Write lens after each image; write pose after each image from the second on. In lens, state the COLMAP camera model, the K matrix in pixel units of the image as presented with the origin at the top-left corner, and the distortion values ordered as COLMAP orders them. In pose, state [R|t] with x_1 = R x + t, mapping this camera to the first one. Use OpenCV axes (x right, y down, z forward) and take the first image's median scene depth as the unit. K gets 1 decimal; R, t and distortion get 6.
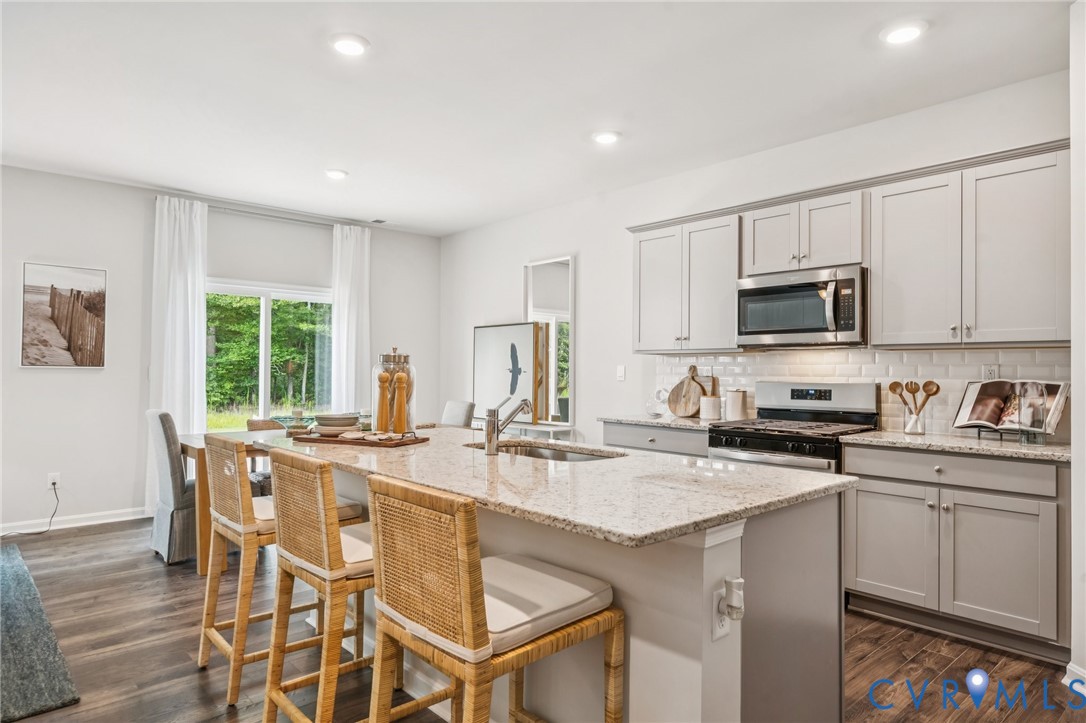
lens RADIAL K [[638.6, 0, 545.5], [0, 638.6, 352.8], [0, 0, 1]] dist [0.001599, 0.002510]
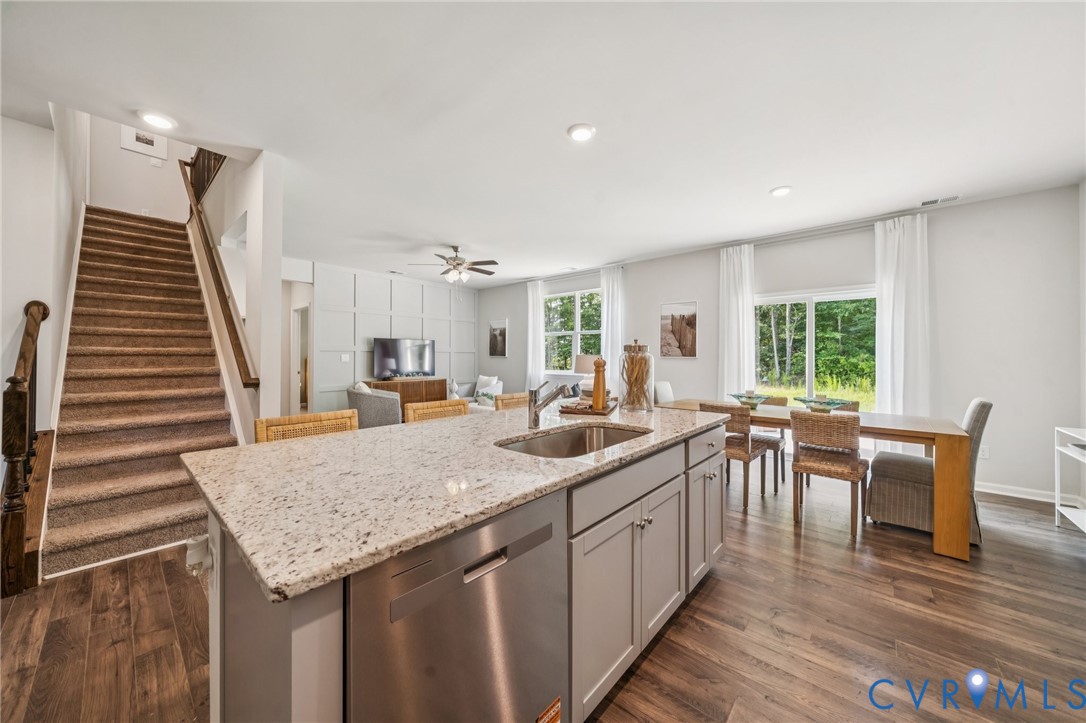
lens RADIAL K [[389.1, 0, 541.6], [0, 389.1, 353.7], [0, 0, 1]] dist [-0.000203, -0.000007]
pose [[0.108063, -0.013500, -0.994052, 0.547326], [0.023223, 0.999669, -0.011052, 0.025901], [0.993873, -0.021891, 0.108341, 0.798394]]
